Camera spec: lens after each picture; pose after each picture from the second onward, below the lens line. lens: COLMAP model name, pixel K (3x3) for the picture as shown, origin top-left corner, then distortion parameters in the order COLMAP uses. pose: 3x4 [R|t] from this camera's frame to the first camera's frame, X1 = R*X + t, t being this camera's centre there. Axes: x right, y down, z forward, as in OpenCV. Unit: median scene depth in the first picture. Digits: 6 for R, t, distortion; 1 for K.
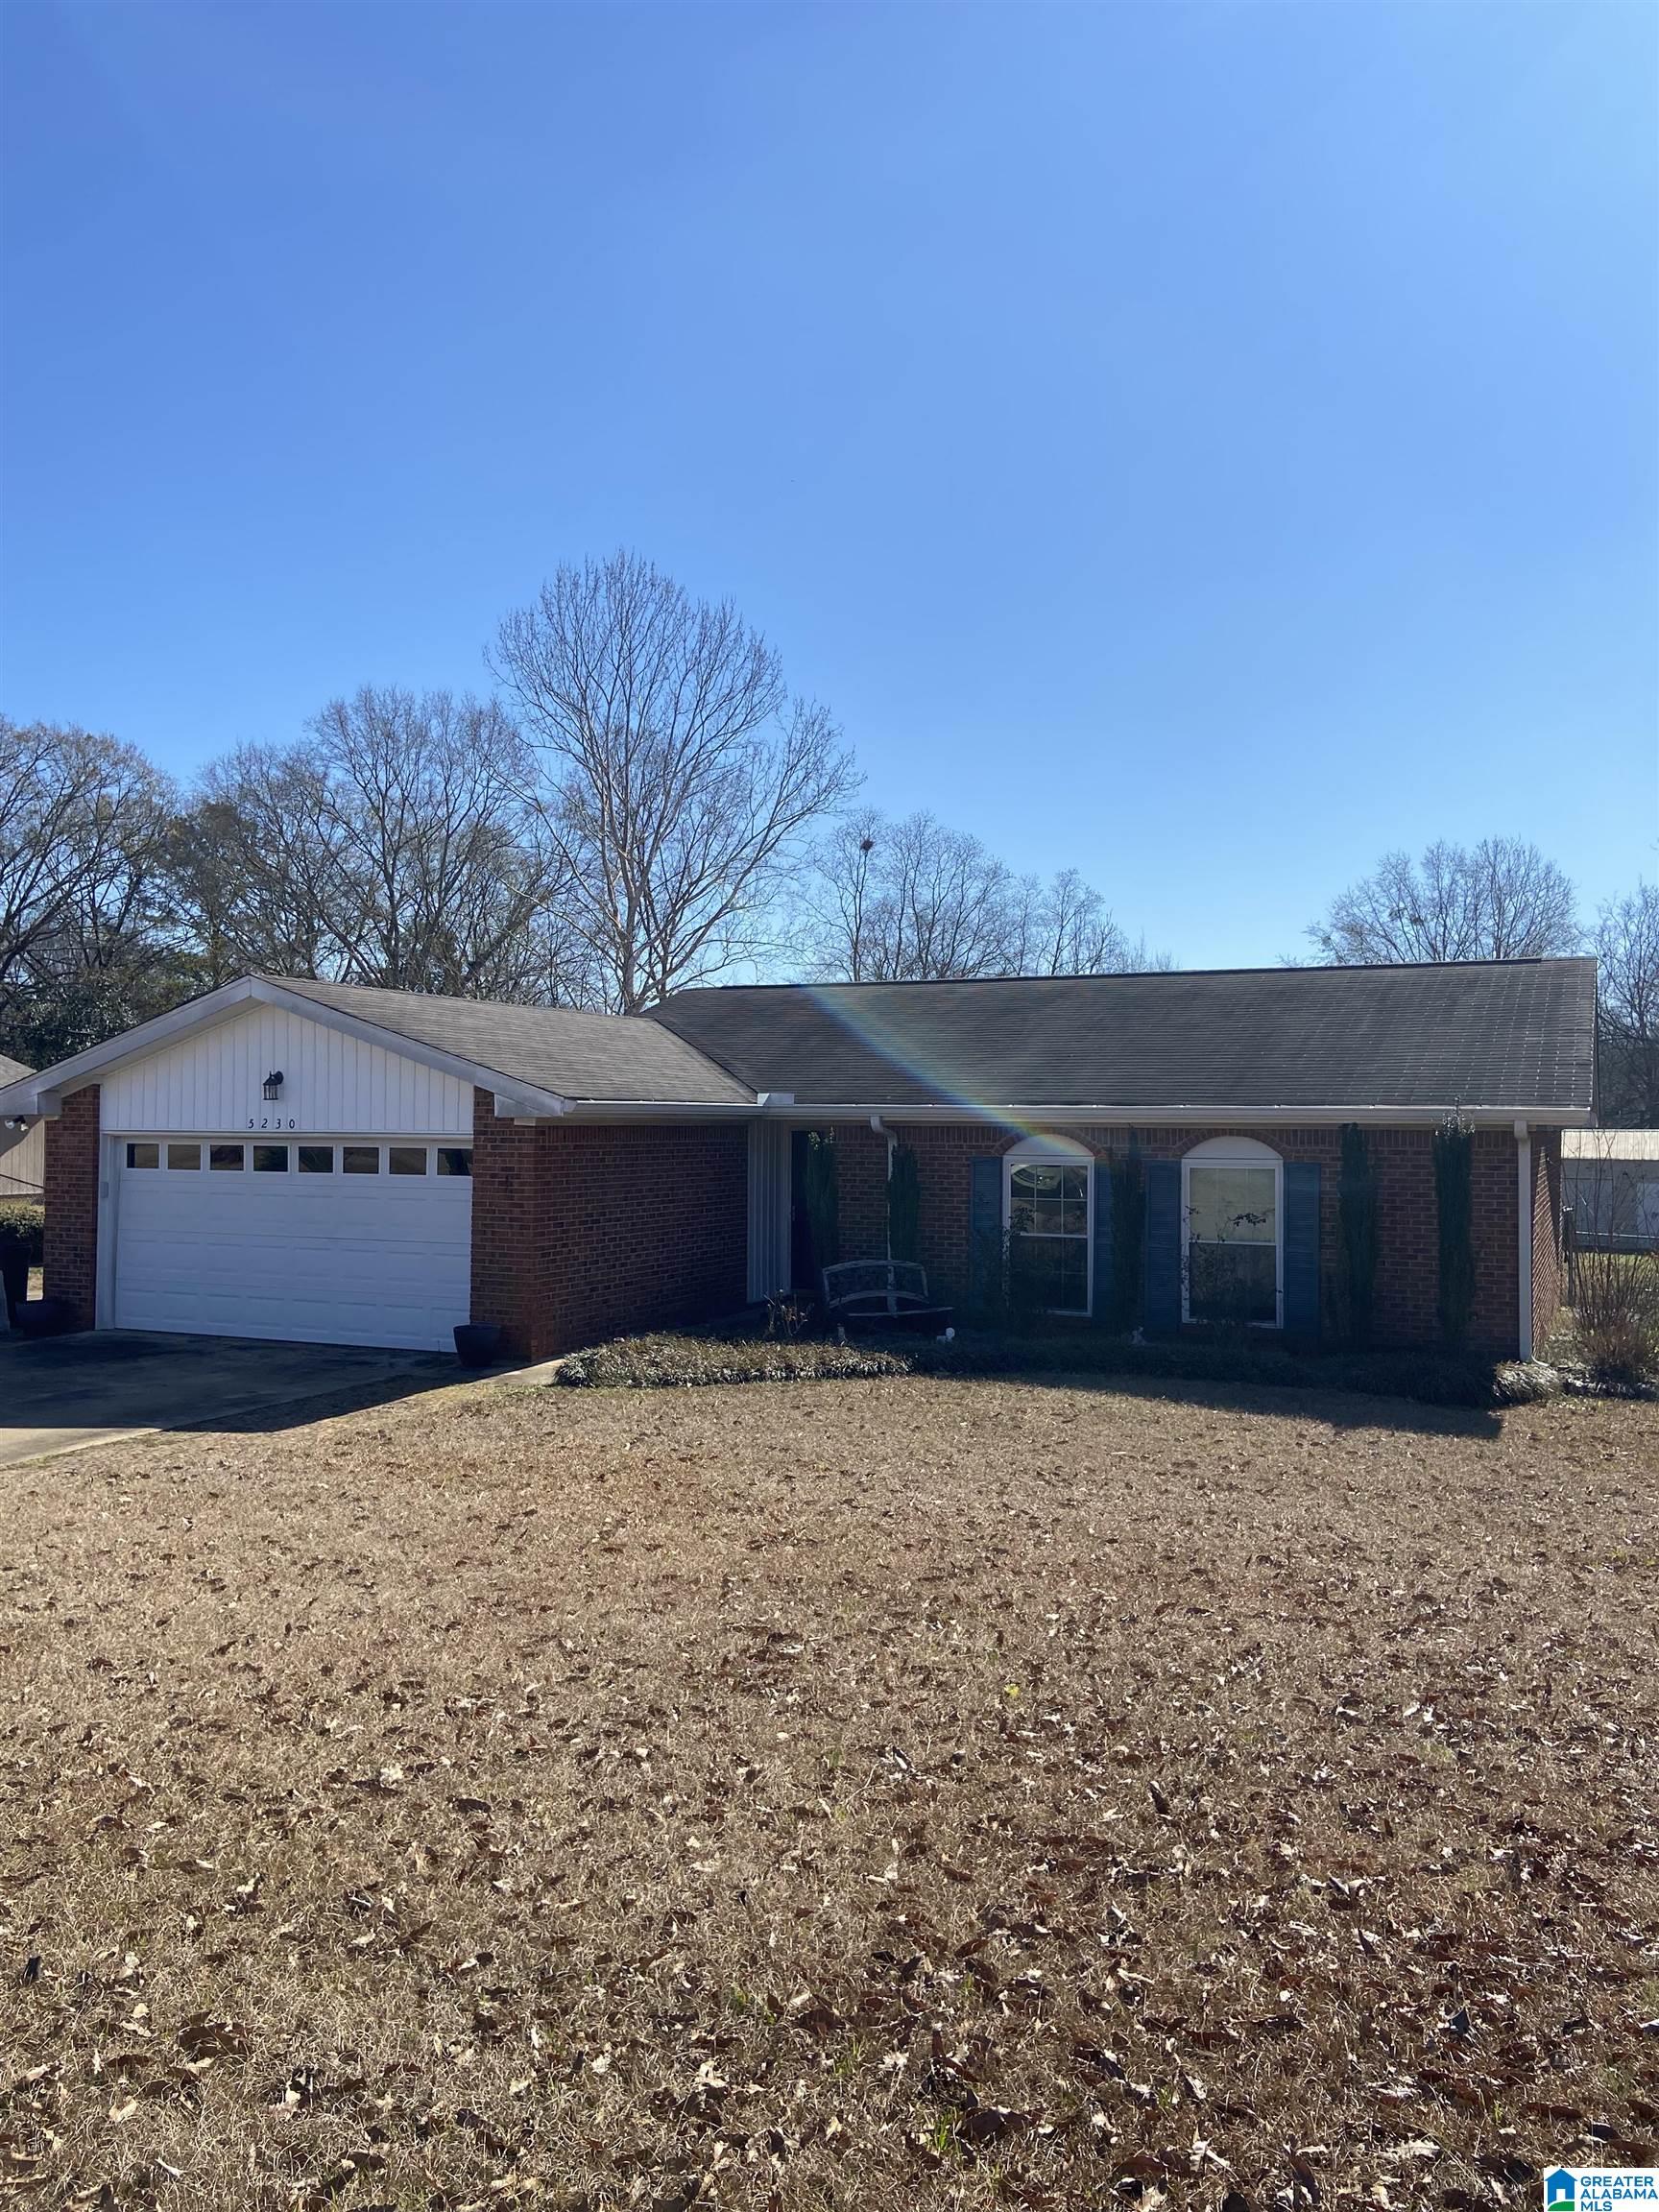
lens RADIAL K [[1646.2, 0, 829.5], [0, 1646.2, 1106.0], [0, 0, 1]] dist [0.105471, -0.146750]
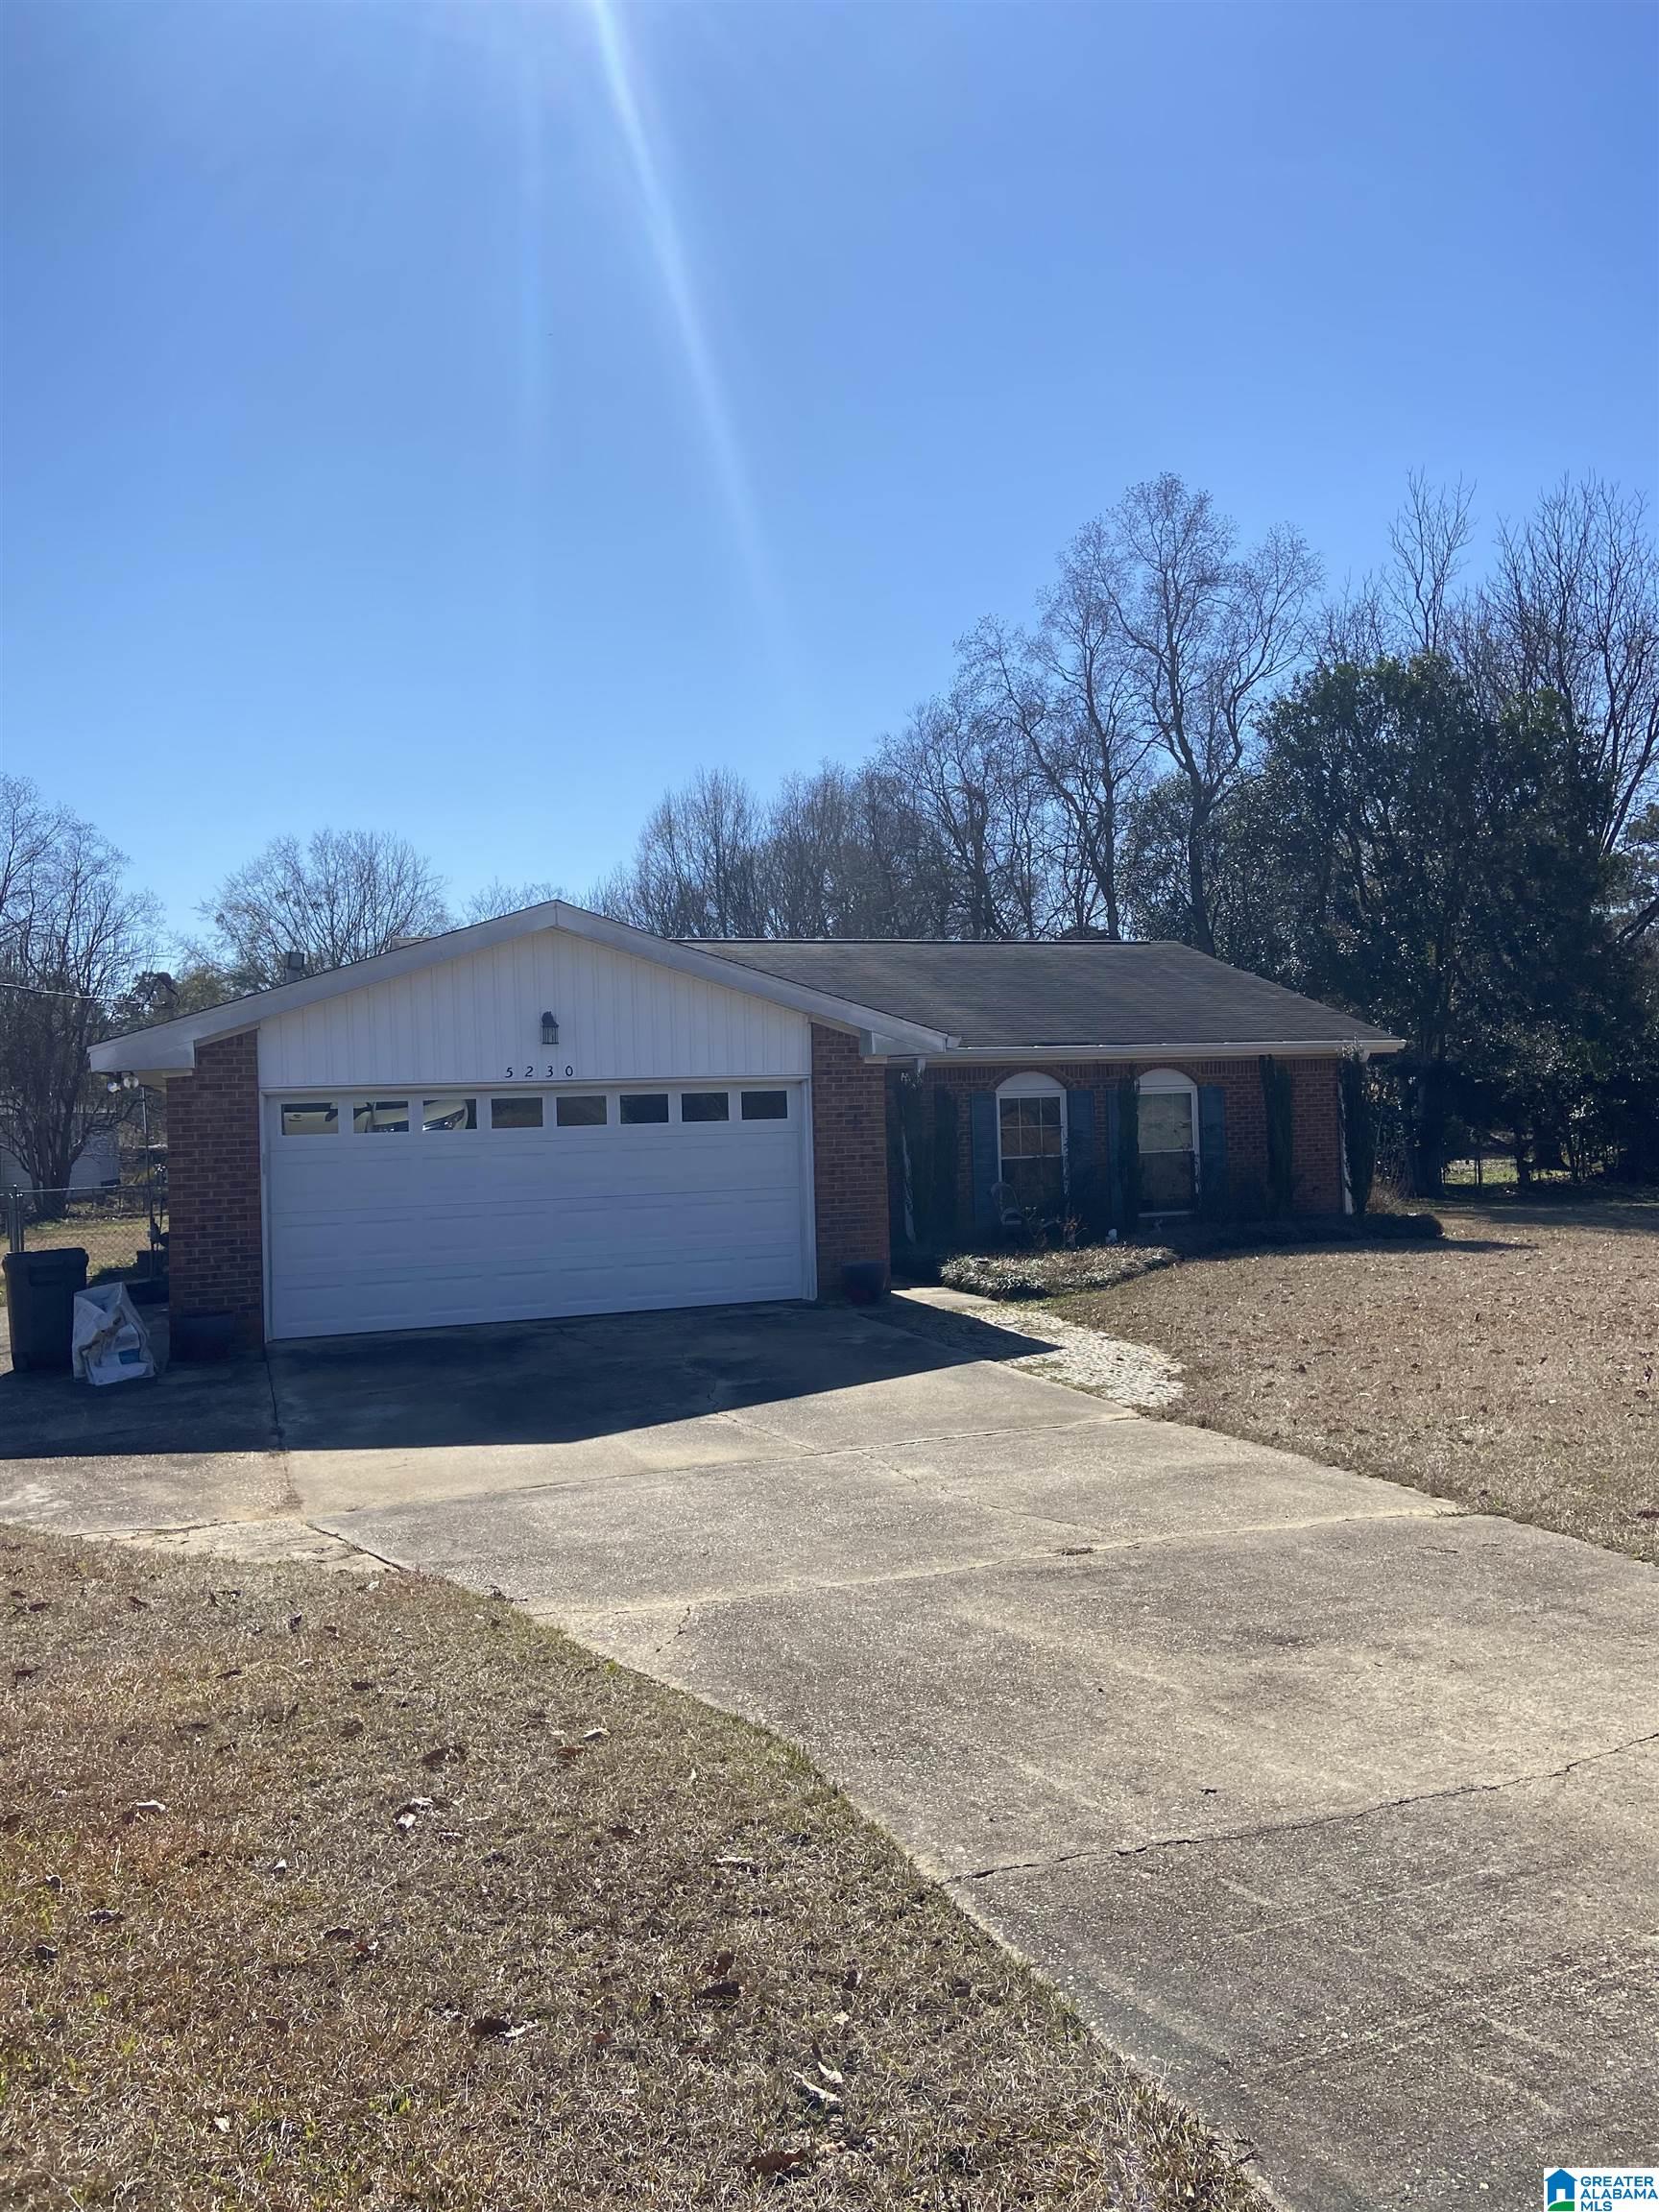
lens RADIAL K [[1647.8, 0, 846.6], [0, 1647.8, 1099.8], [0, 0, 1]] dist [0.106845, -0.147444]
pose [[0.703339, -0.030116, 0.710216, -0.980819], [0.027983, 0.999501, 0.014671, 0.020061], [-0.710304, 0.009556, 0.703831, 0.322223]]
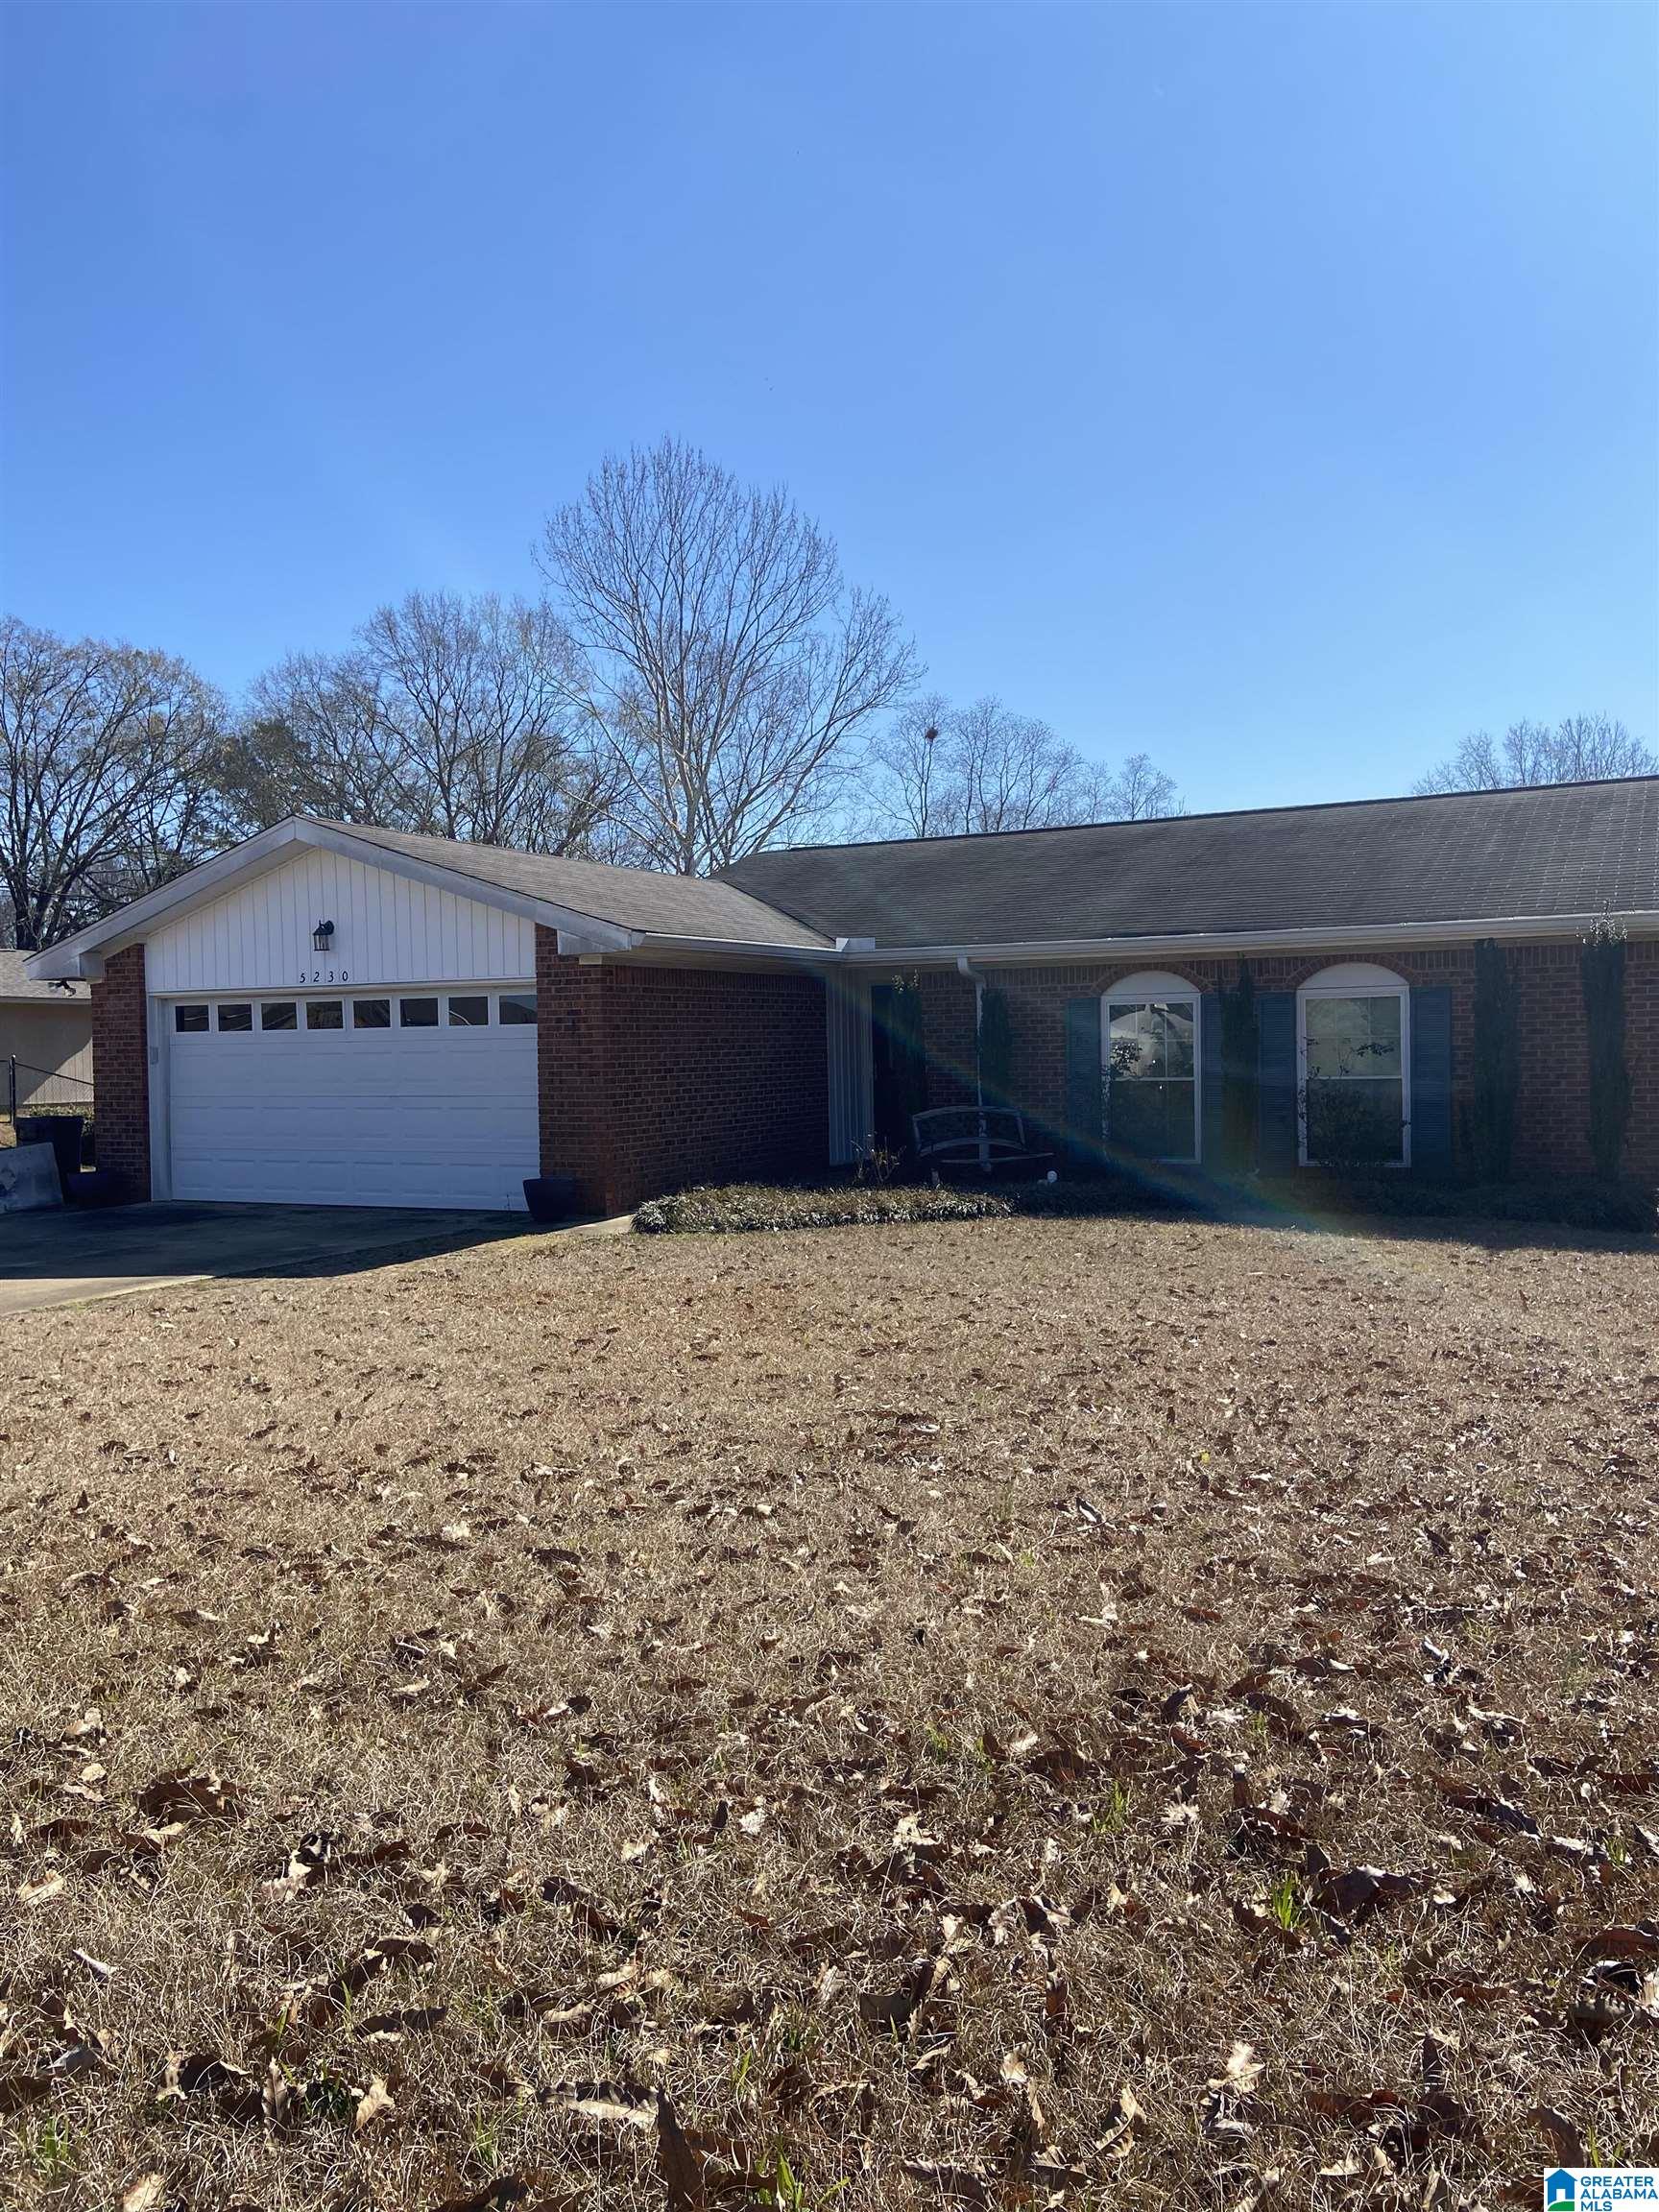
lens RADIAL K [[1647.8, 0, 846.6], [0, 1647.8, 1099.8], [0, 0, 1]] dist [0.106845, -0.147444]
pose [[0.999251, -0.025270, -0.029306, -0.015627], [0.026527, 0.998709, 0.043325, 0.055086], [0.028173, -0.044070, 0.998631, 0.073730]]
